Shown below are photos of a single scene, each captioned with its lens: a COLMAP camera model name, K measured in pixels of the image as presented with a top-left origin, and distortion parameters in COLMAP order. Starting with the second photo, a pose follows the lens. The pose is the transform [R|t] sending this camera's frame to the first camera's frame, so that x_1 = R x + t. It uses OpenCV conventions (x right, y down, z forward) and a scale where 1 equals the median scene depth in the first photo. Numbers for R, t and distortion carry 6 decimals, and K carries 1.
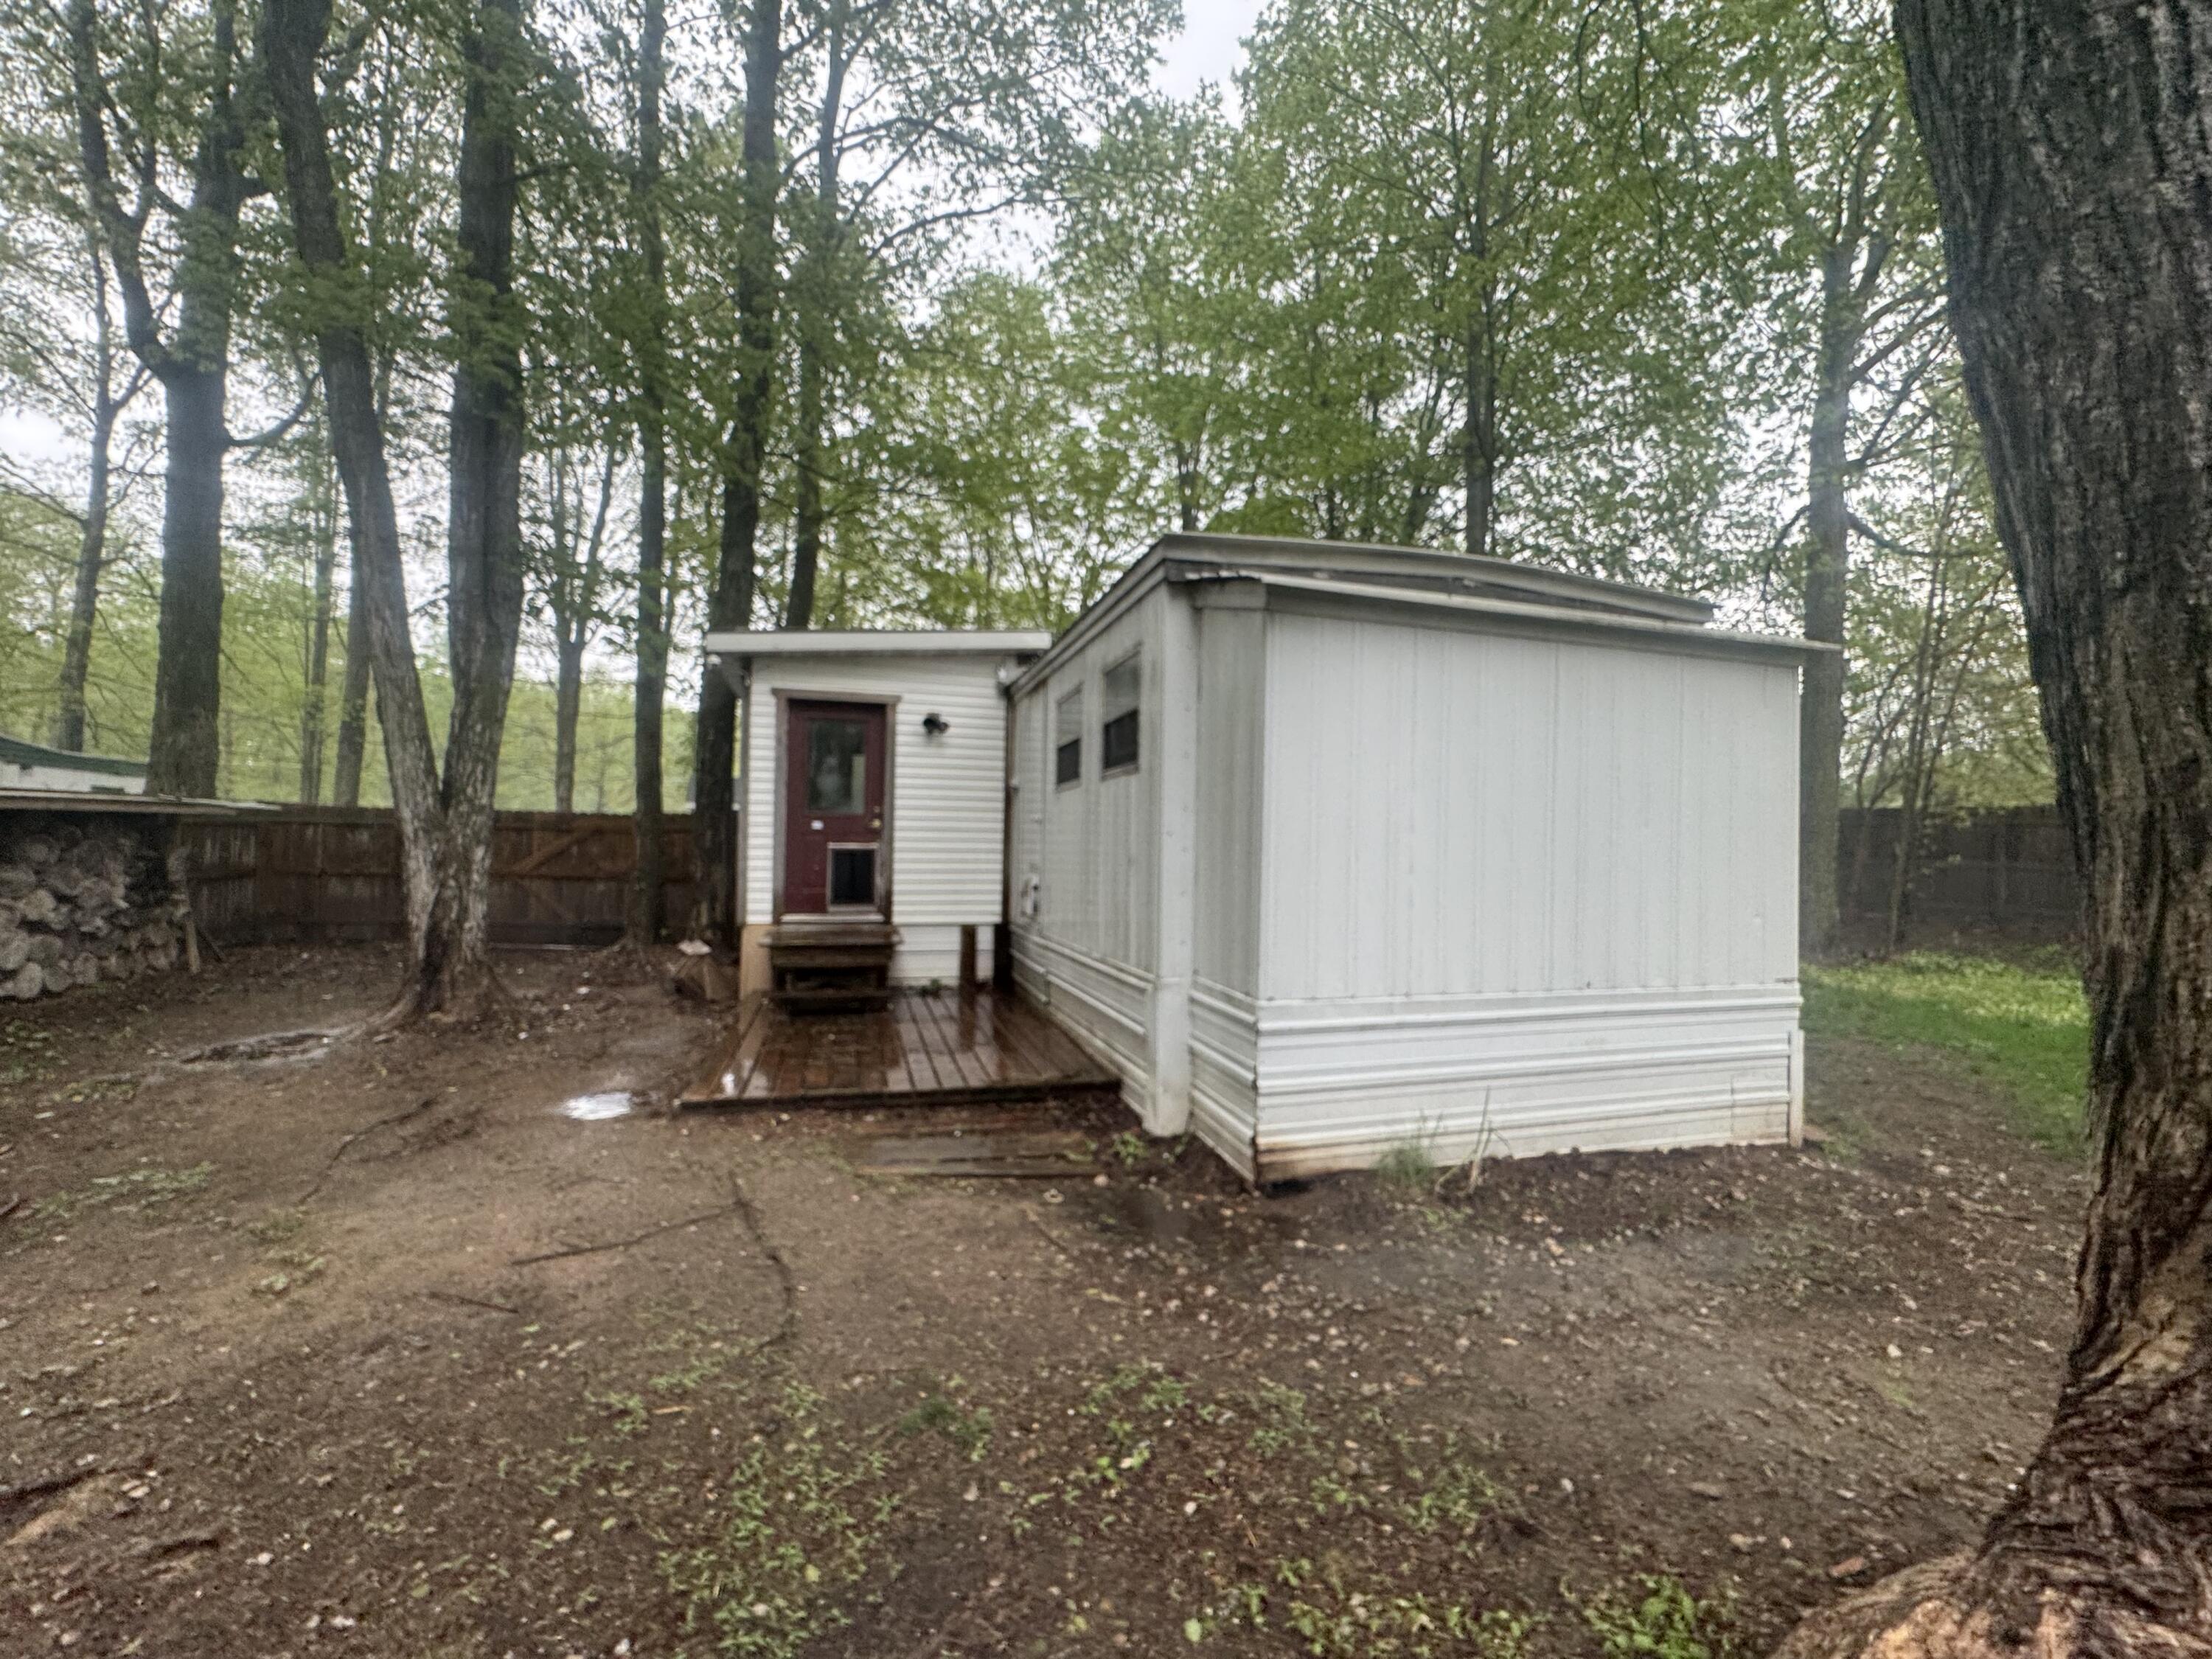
lens RADIAL K [[882.7, 0, 1106.6], [0, 882.7, 828.6], [0, 0, 1]] dist [-0.006446, 0.000340]
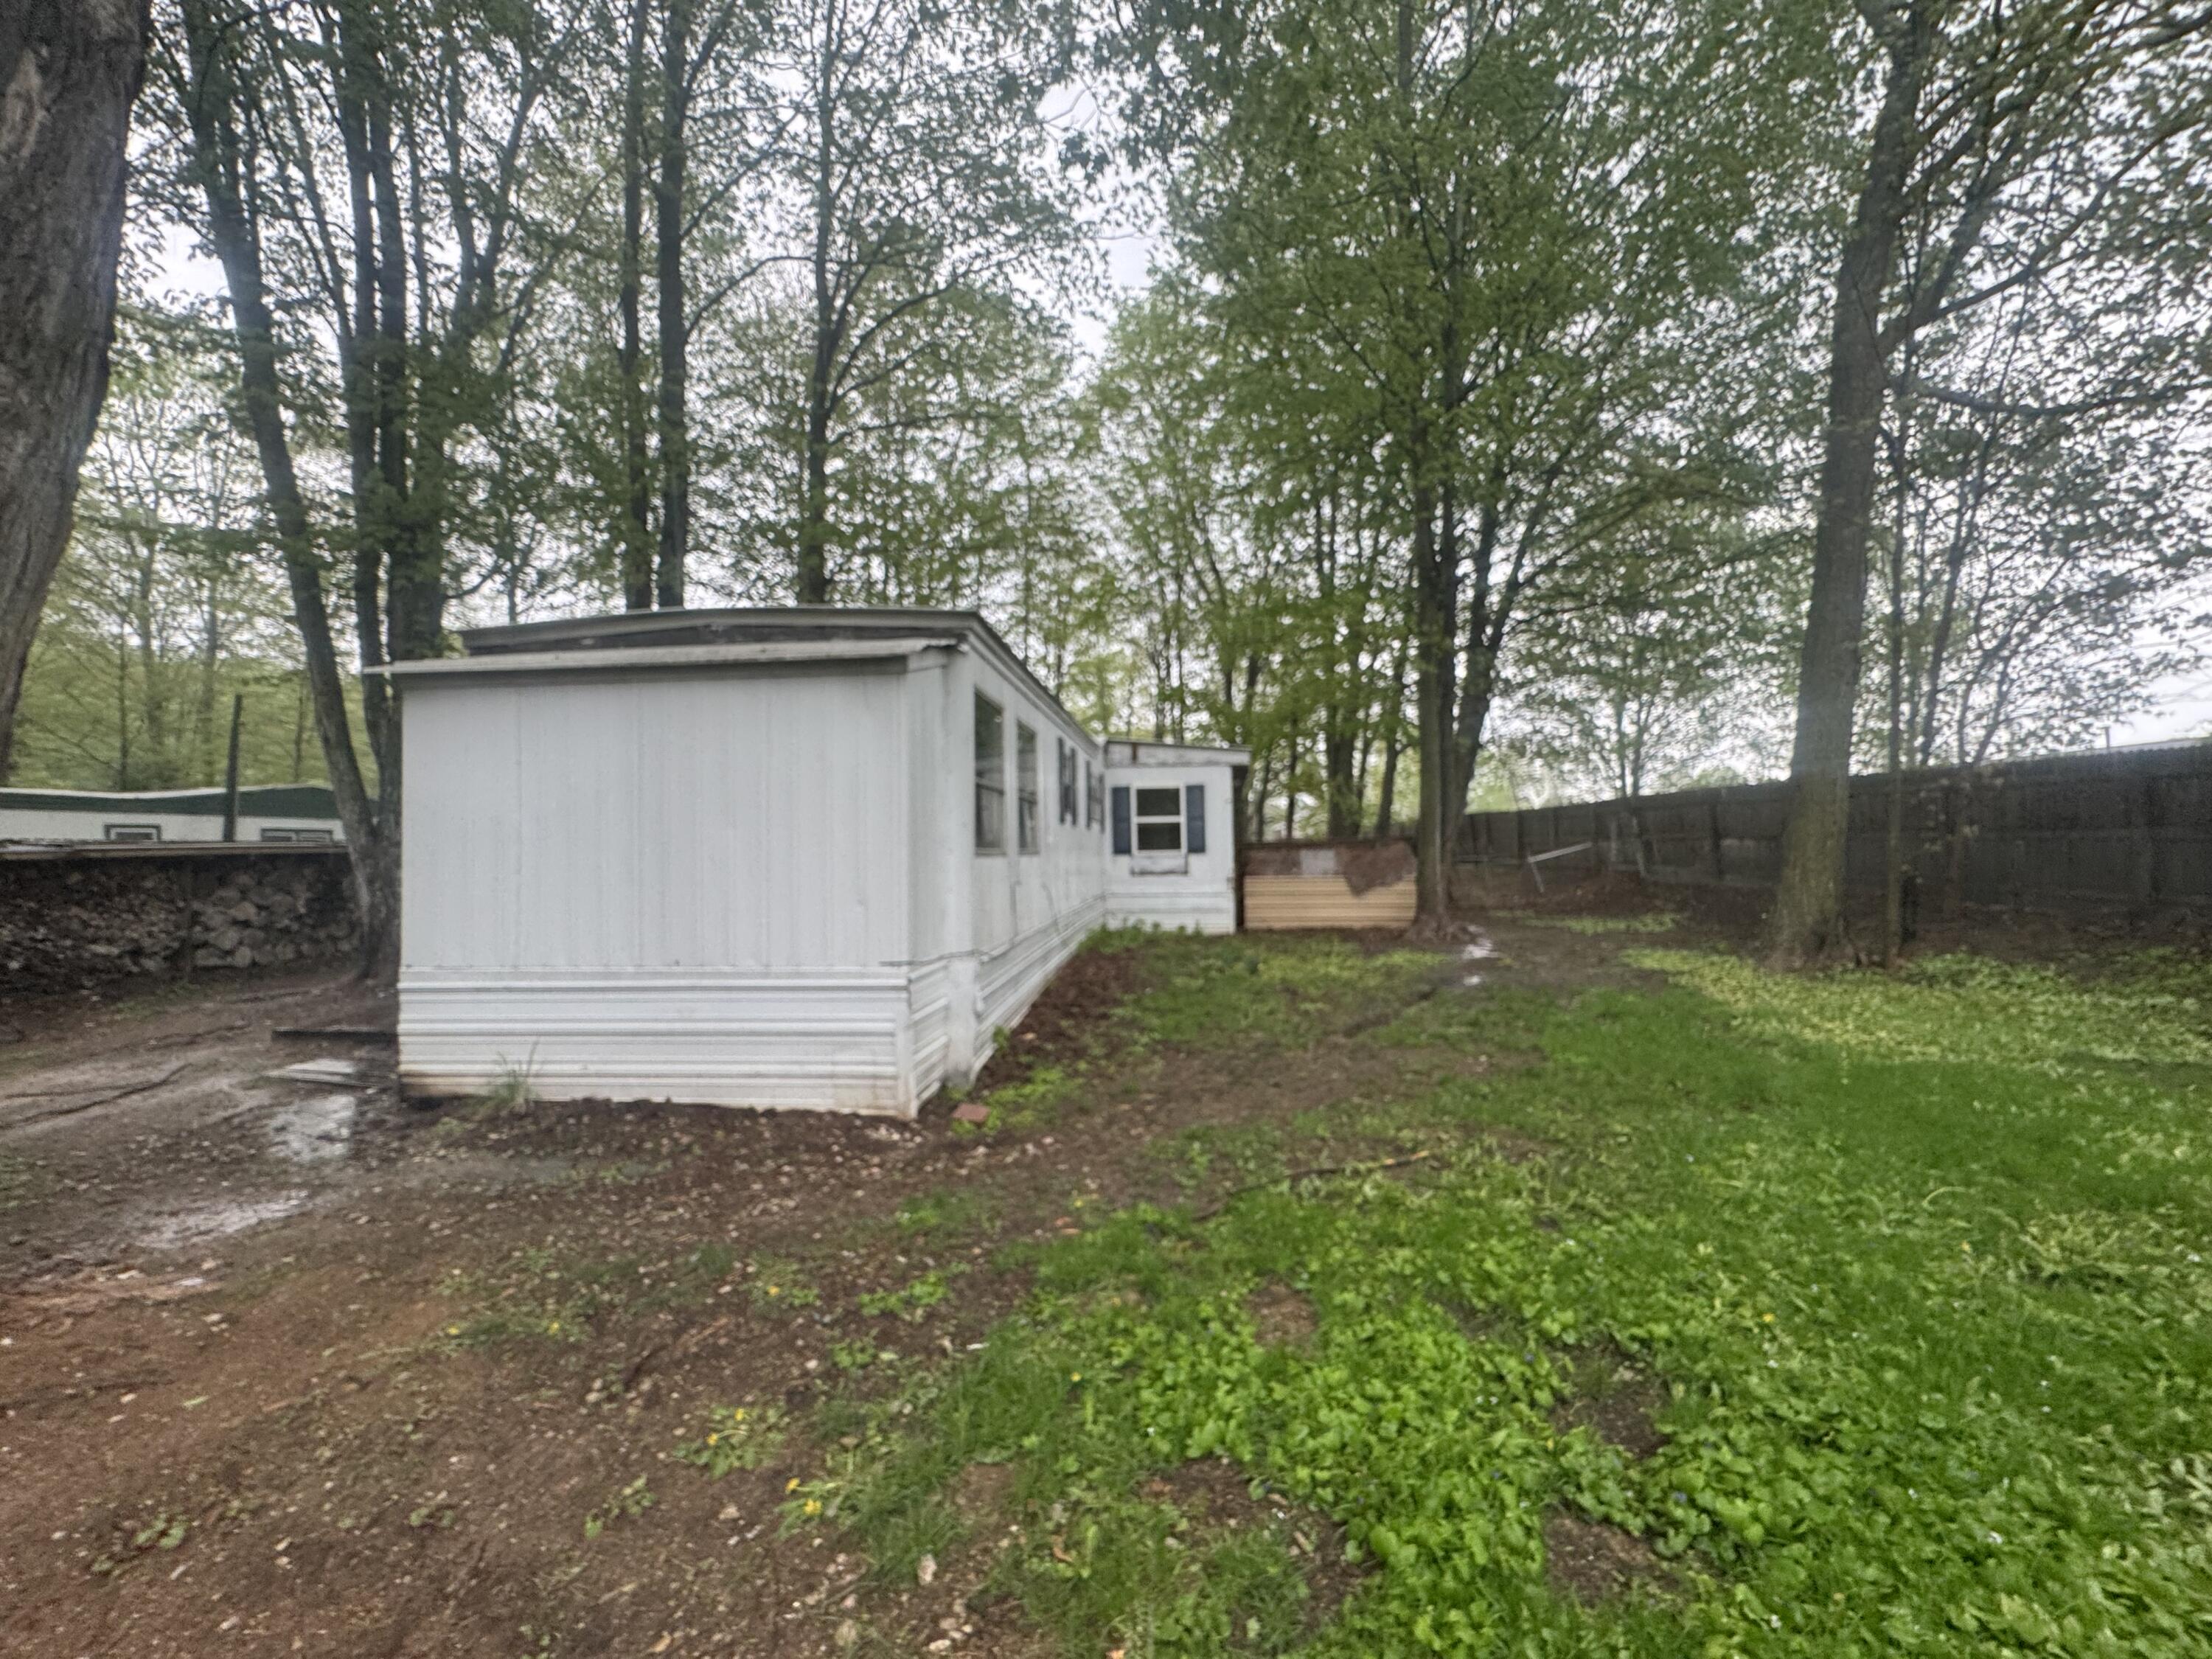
lens RADIAL K [[882.7, 0, 1106.3], [0, 882.7, 830.8], [0, 0, 1]] dist [-0.006446, 0.000340]
pose [[0.927519, -0.042661, -0.371333, 1.584722], [0.041649, 0.999074, -0.010750, 0.036205], [0.371447, -0.005495, 0.928438, 0.108334]]
